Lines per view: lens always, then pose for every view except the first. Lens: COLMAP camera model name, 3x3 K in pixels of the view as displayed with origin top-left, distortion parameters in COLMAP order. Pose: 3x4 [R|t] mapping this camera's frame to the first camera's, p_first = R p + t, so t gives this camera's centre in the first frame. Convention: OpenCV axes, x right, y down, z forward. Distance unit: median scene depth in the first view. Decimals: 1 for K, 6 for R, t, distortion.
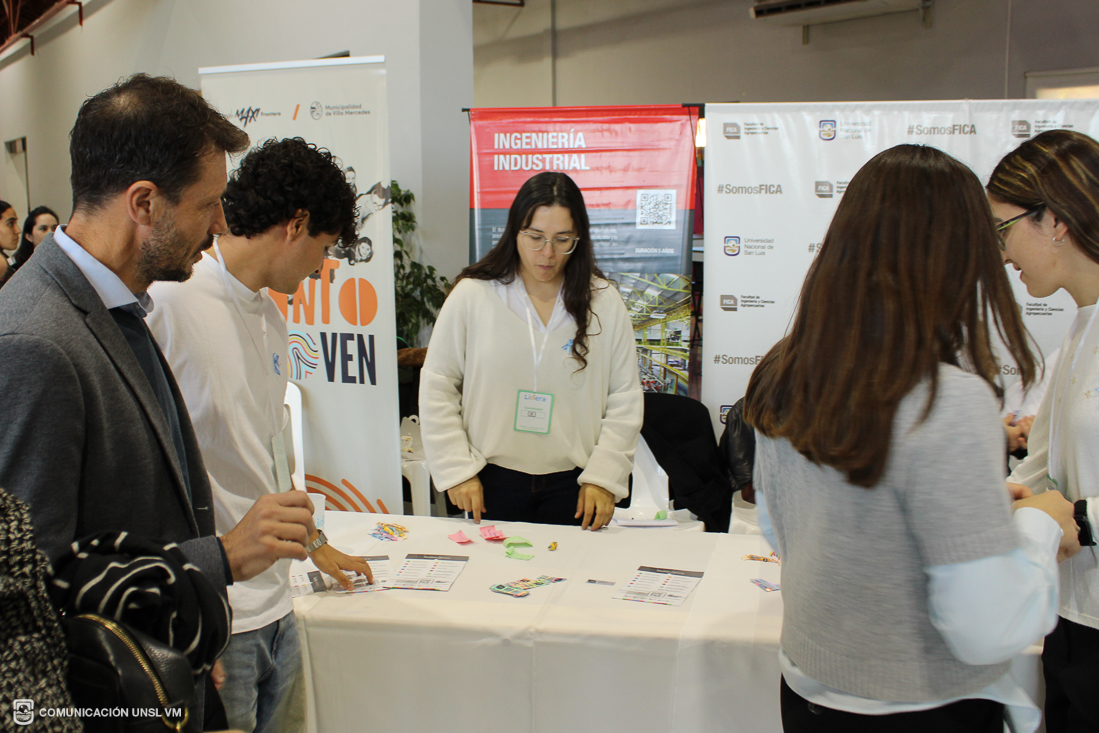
lens RADIAL K [[1097.2, 0, 550.8], [0, 1097.2, 367.6], [0, 0, 1]] dist [-0.044655, 0.000000]
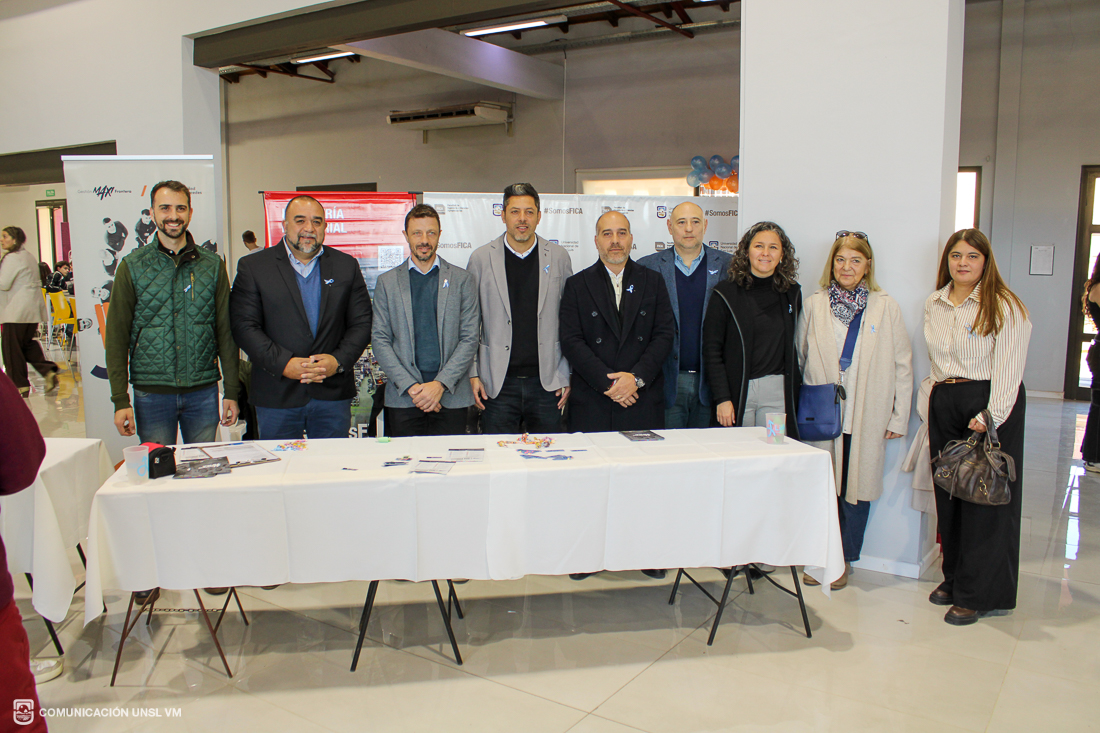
lens RADIAL K [[948.0, 0, 550.1], [0, 948.0, 364.1], [0, 0, 1]] dist [-0.009679, 0.015225]
pose [[0.916608, -0.046881, 0.397029, -0.242726], [0.064030, 0.997496, -0.030041, 0.061959], [-0.394626, 0.052958, 0.917314, -0.325779]]
